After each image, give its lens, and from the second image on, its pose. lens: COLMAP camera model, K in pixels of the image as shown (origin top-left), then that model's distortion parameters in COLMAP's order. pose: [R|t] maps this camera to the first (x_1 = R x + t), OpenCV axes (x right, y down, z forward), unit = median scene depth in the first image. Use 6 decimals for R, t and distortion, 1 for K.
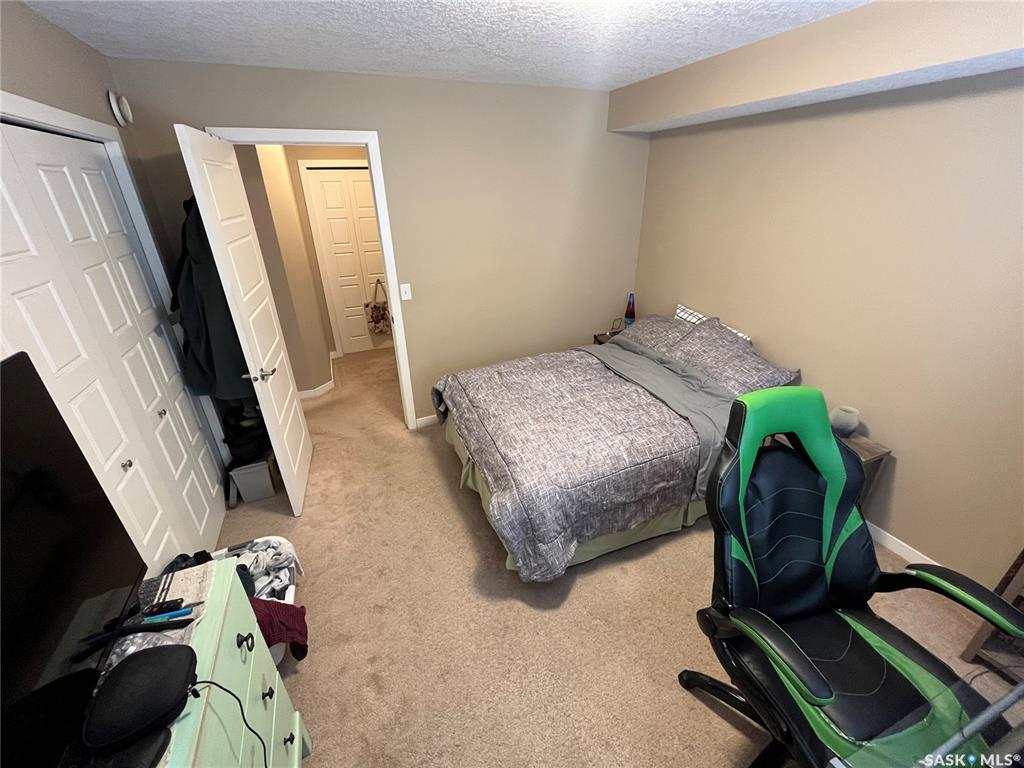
lens RADIAL K [[416.5, 0, 510.2], [0, 416.5, 385.4], [0, 0, 1]] dist [-0.001703, -0.000356]
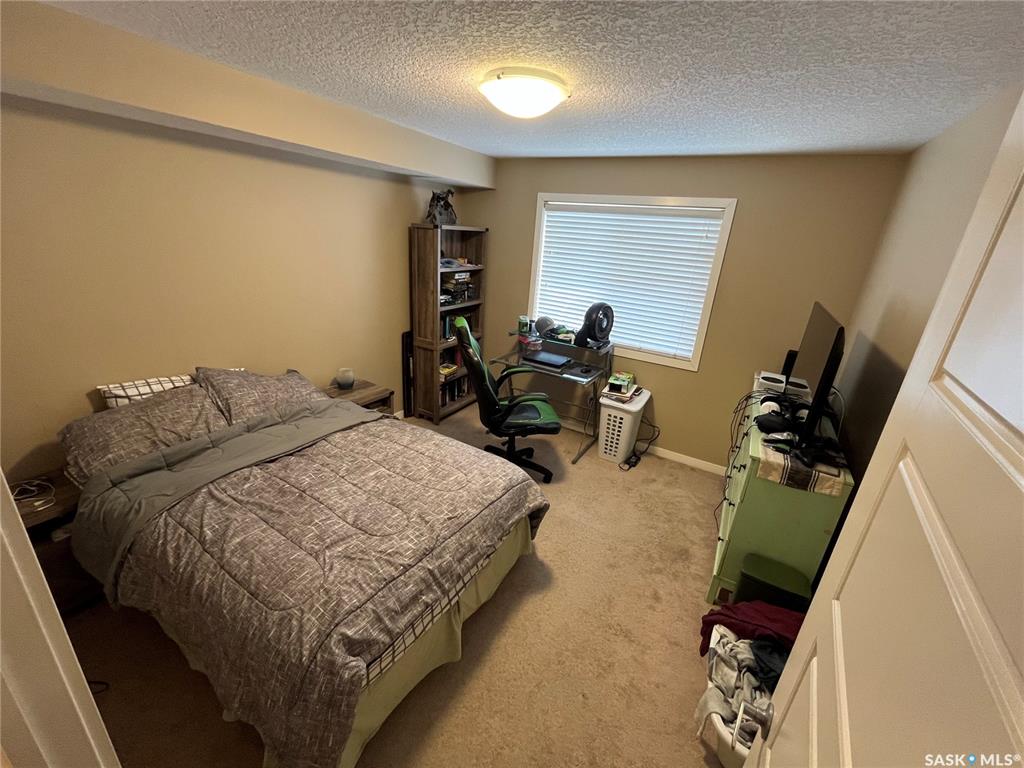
lens RADIAL K [[416.5, 0, 511.4], [0, 416.5, 385.4], [0, 0, 1]] dist [-0.001703, -0.000356]
pose [[-0.609209, -0.293842, 0.736561, -0.526075], [0.282029, 0.787810, 0.547553, -0.439440], [-0.741164, 0.541306, -0.397069, 0.954579]]
